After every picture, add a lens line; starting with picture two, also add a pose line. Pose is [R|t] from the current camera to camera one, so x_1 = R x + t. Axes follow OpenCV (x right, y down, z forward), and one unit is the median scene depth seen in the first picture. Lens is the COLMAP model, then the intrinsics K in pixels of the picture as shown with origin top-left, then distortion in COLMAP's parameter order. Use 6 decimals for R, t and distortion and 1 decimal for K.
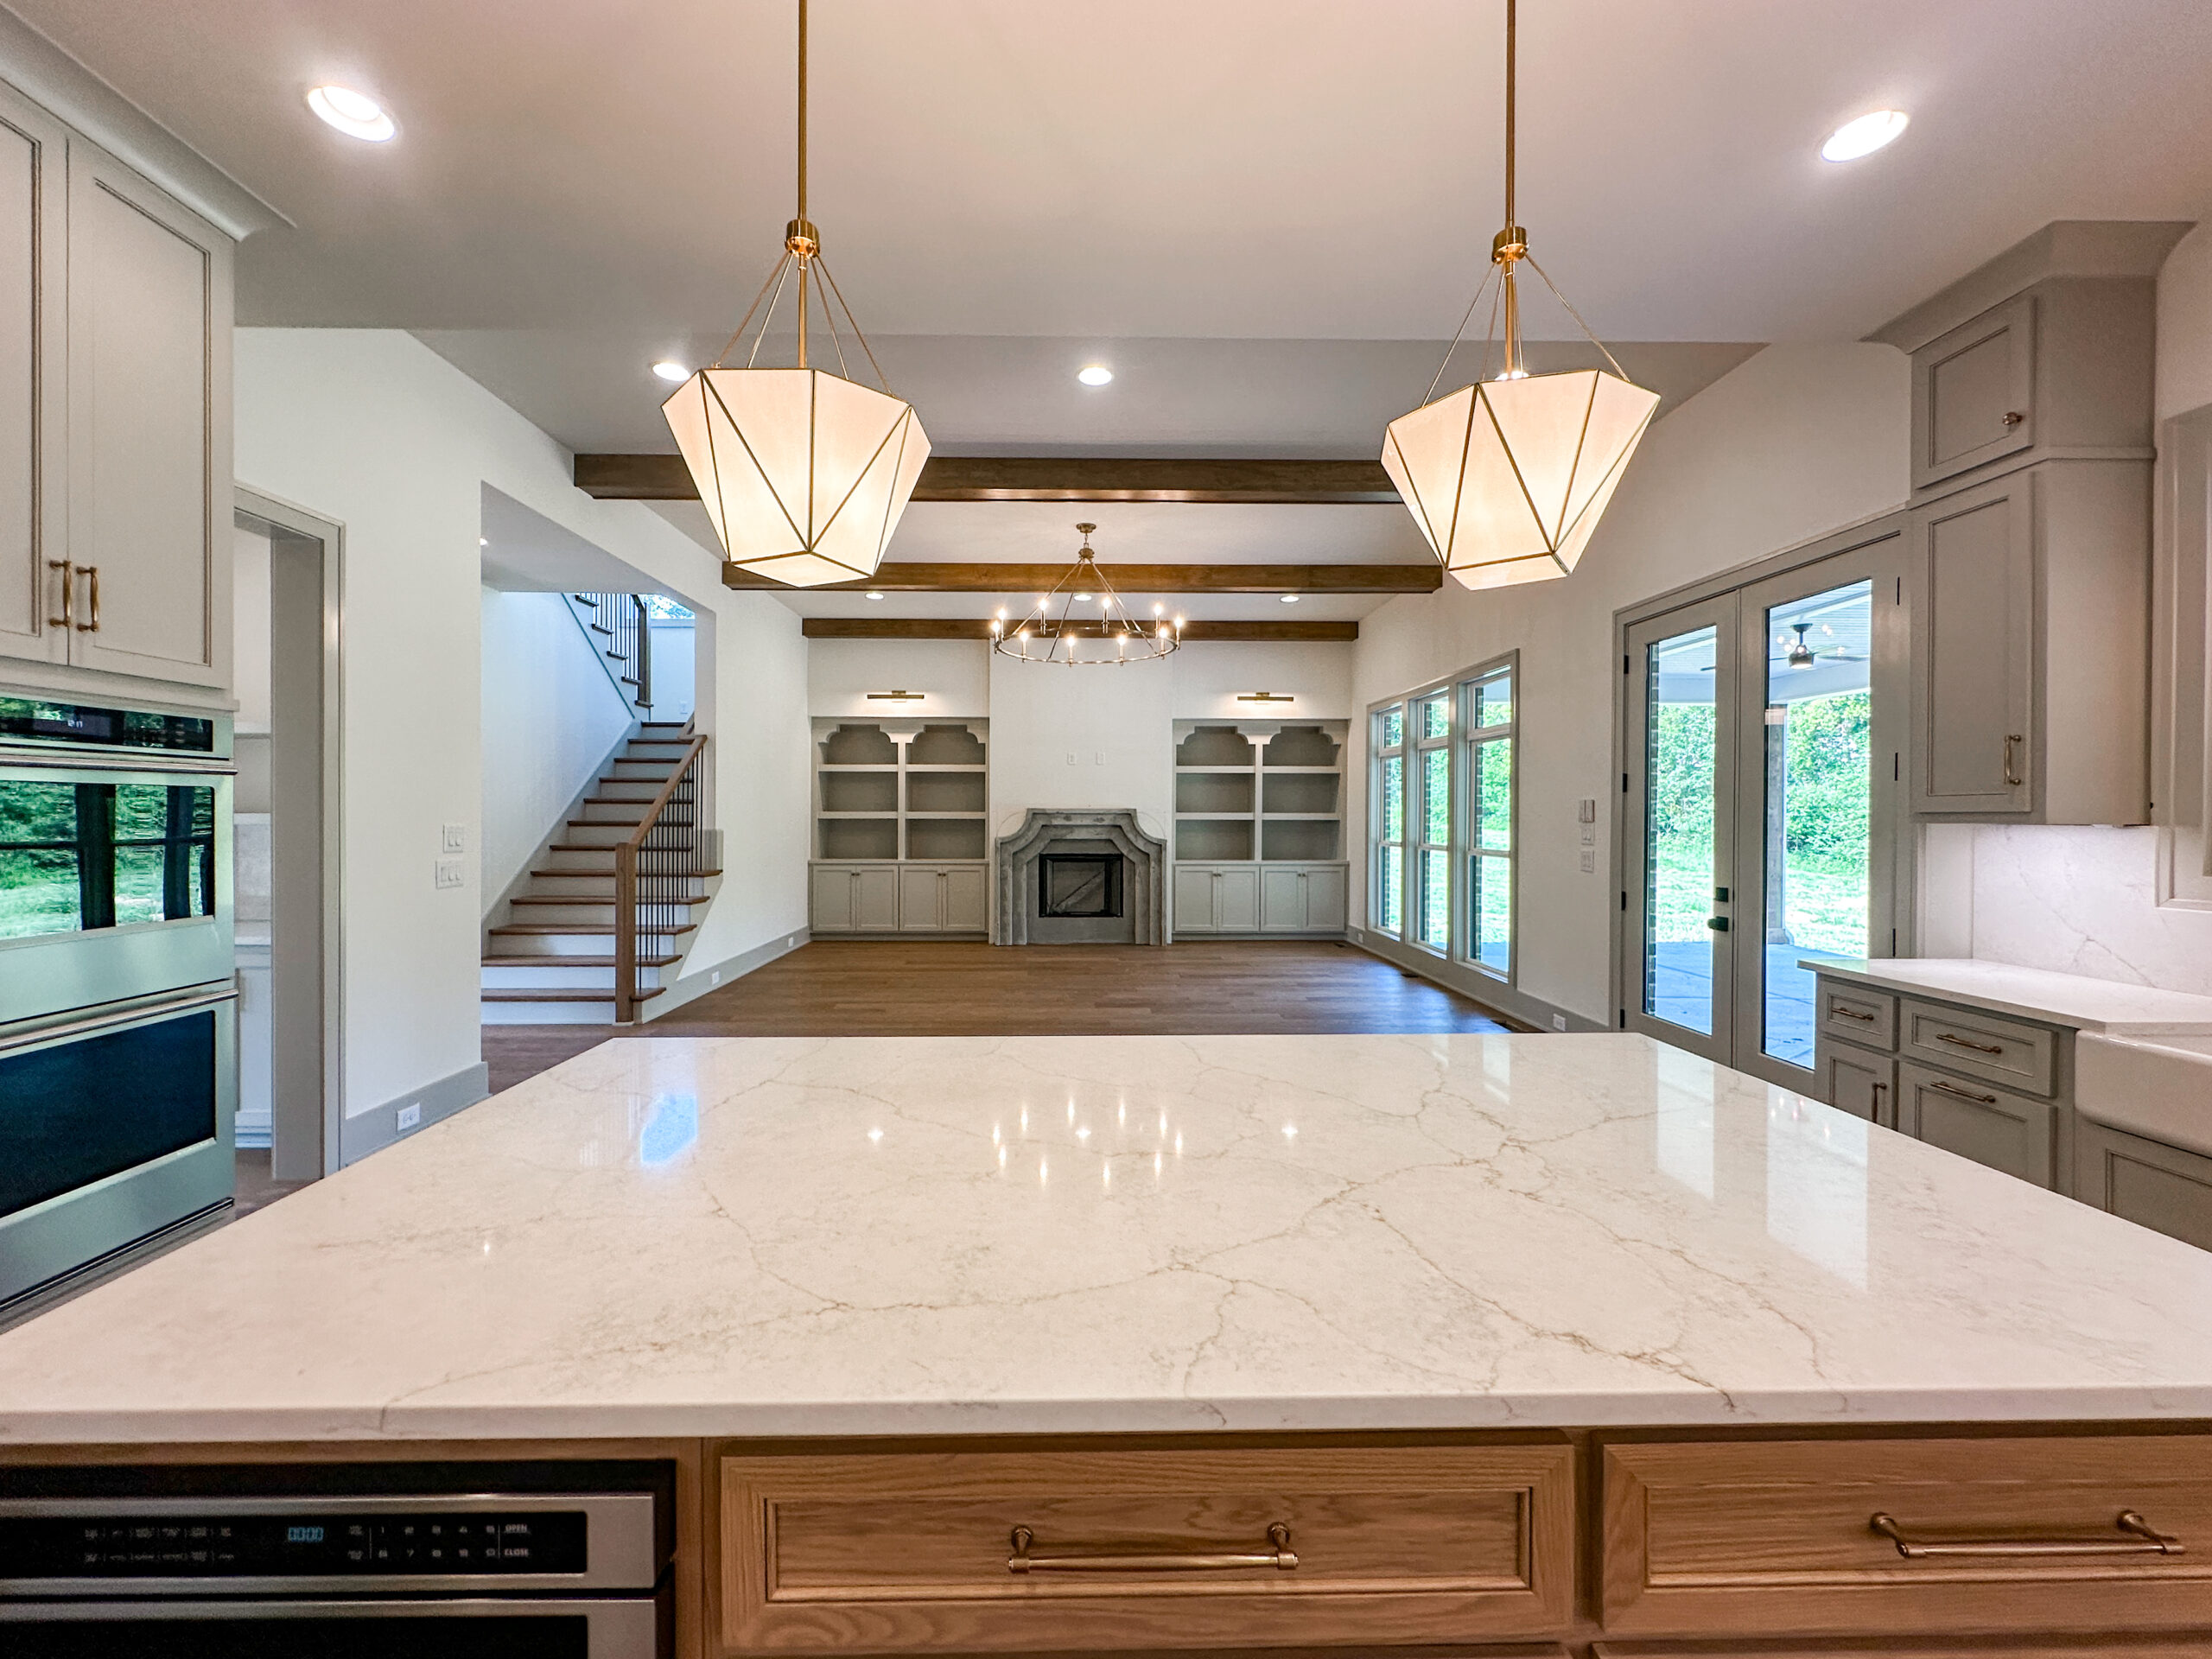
lens RADIAL K [[892.5, 0, 1100.6], [0, 892.5, 823.1], [0, 0, 1]] dist [0.001079, -0.000009]
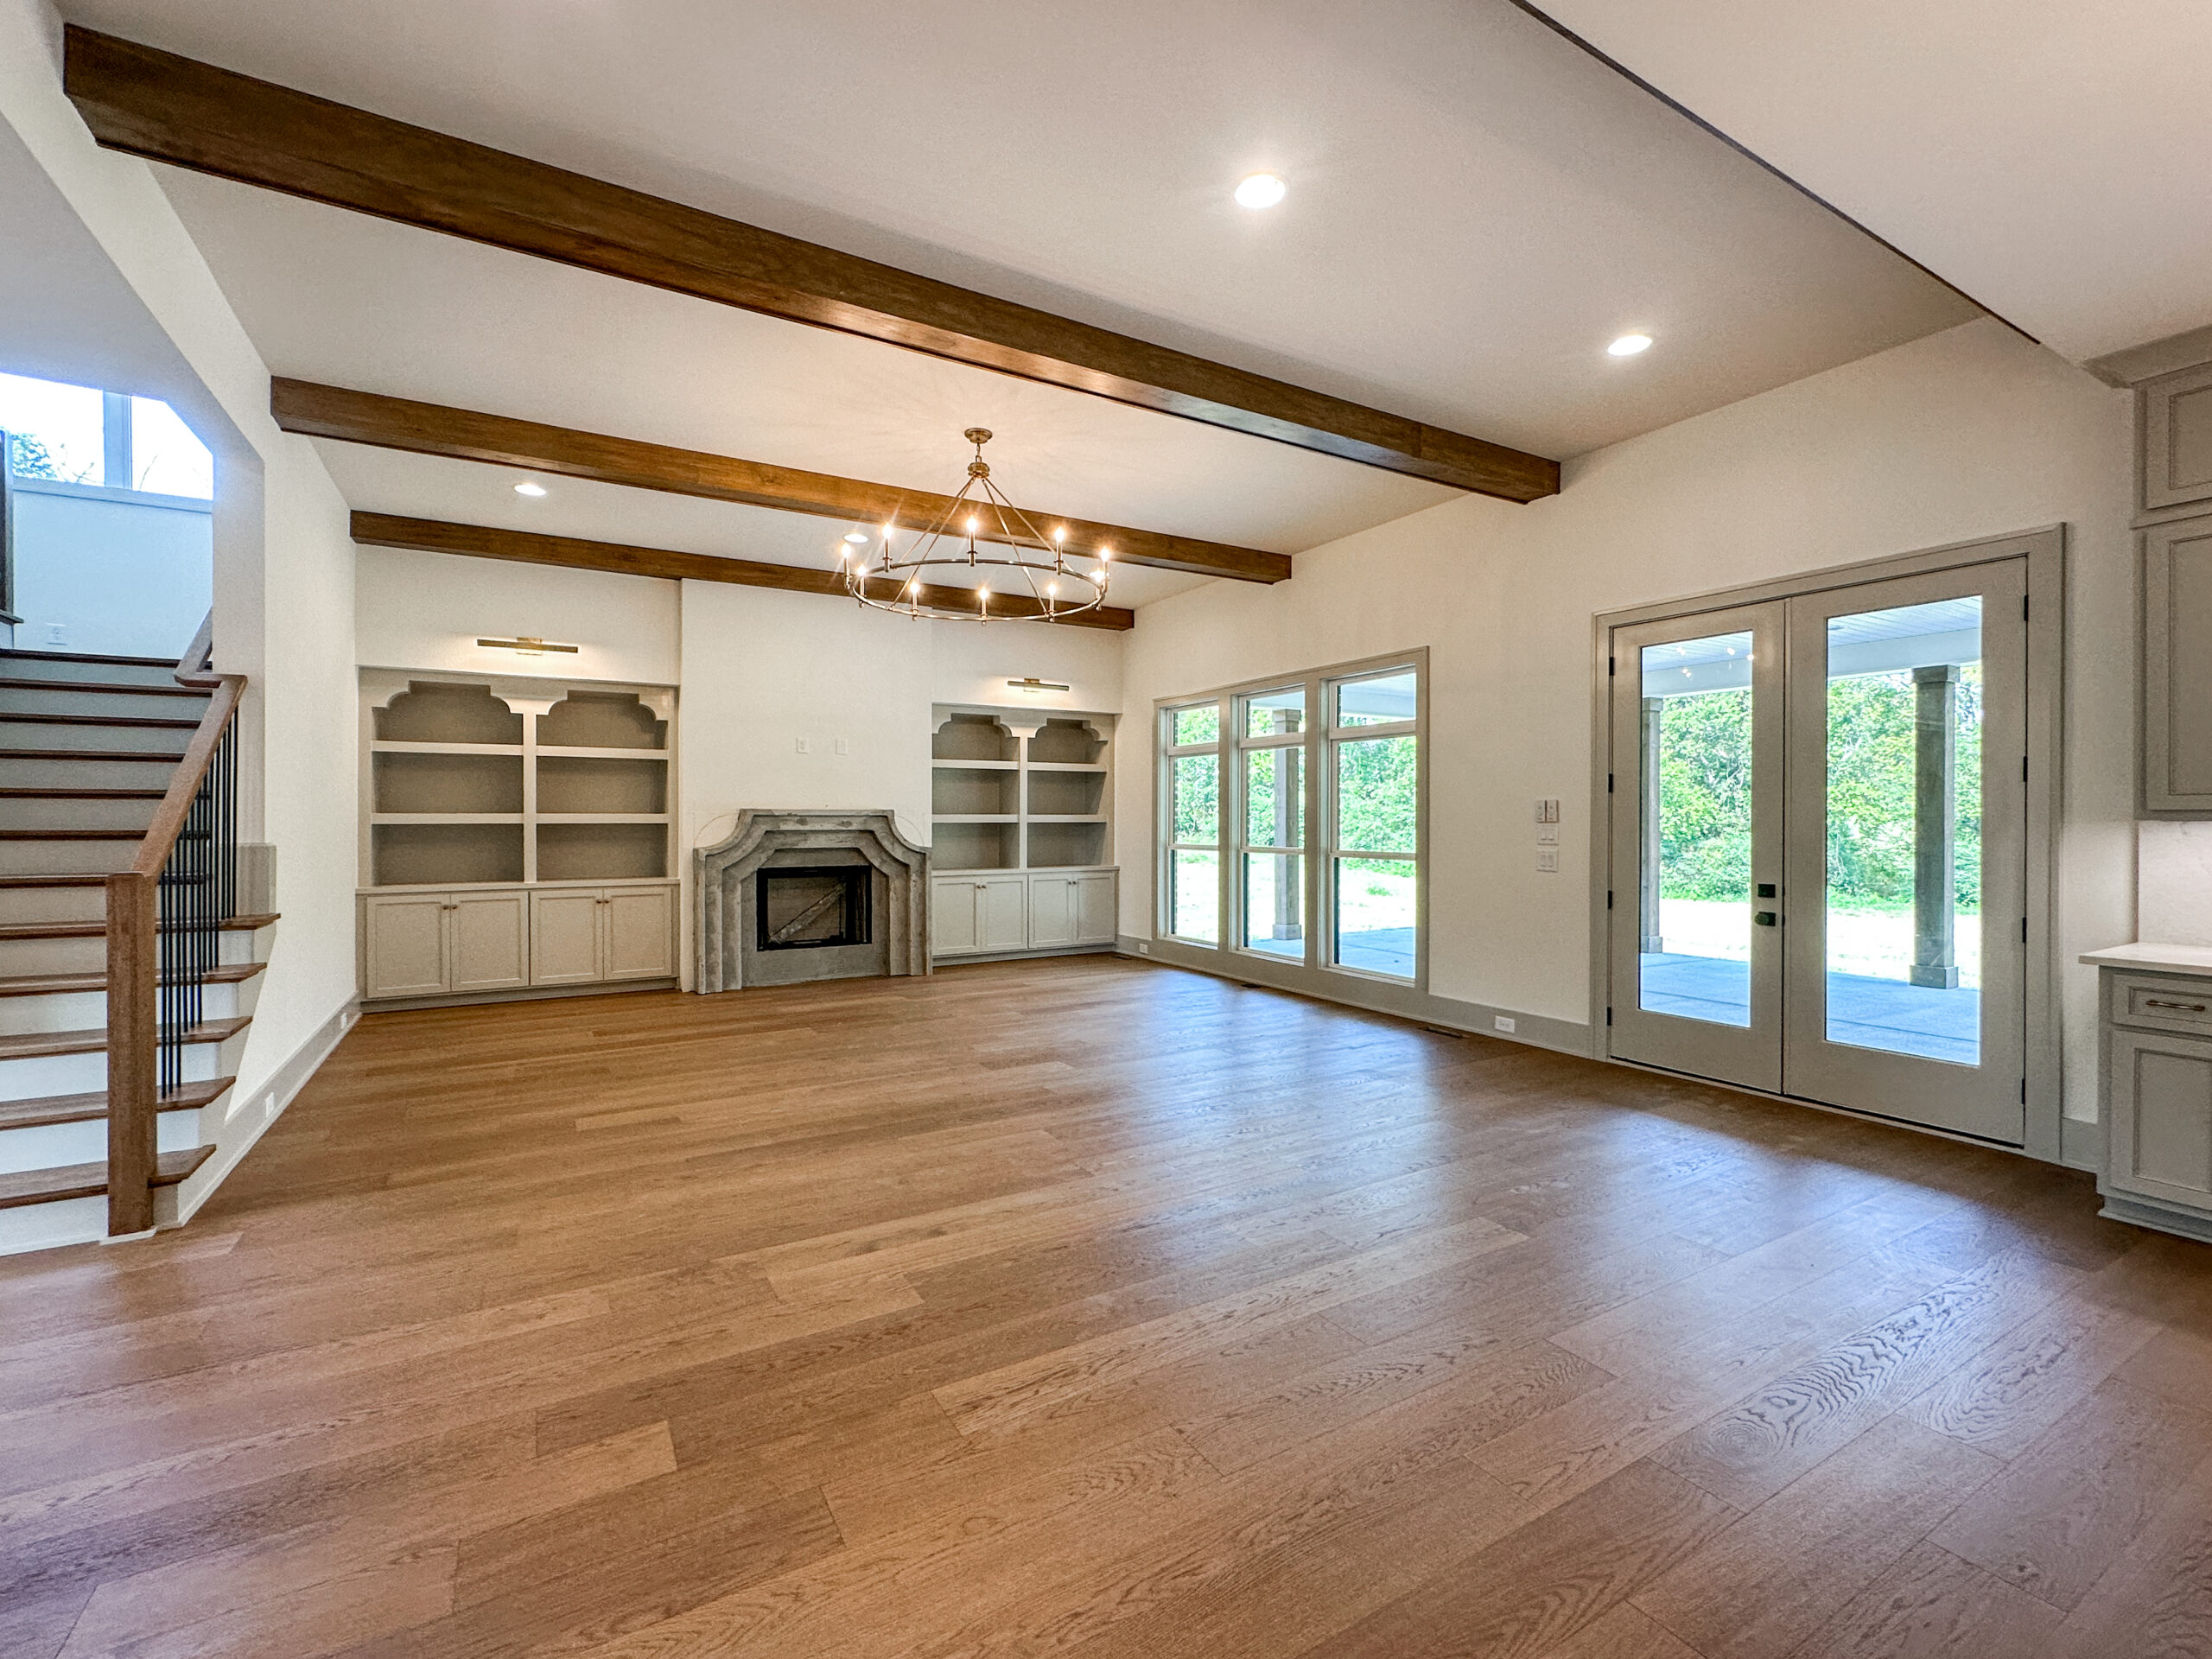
lens RADIAL K [[906.1, 0, 1106.0], [0, 906.1, 829.5], [0, 0, 1]] dist [0.001796, 0.000163]
pose [[0.870558, -0.008493, 0.491992, -0.193506], [0.006934, 0.999964, 0.004991, -0.000781], [-0.492017, -0.000934, 0.870585, 0.179943]]
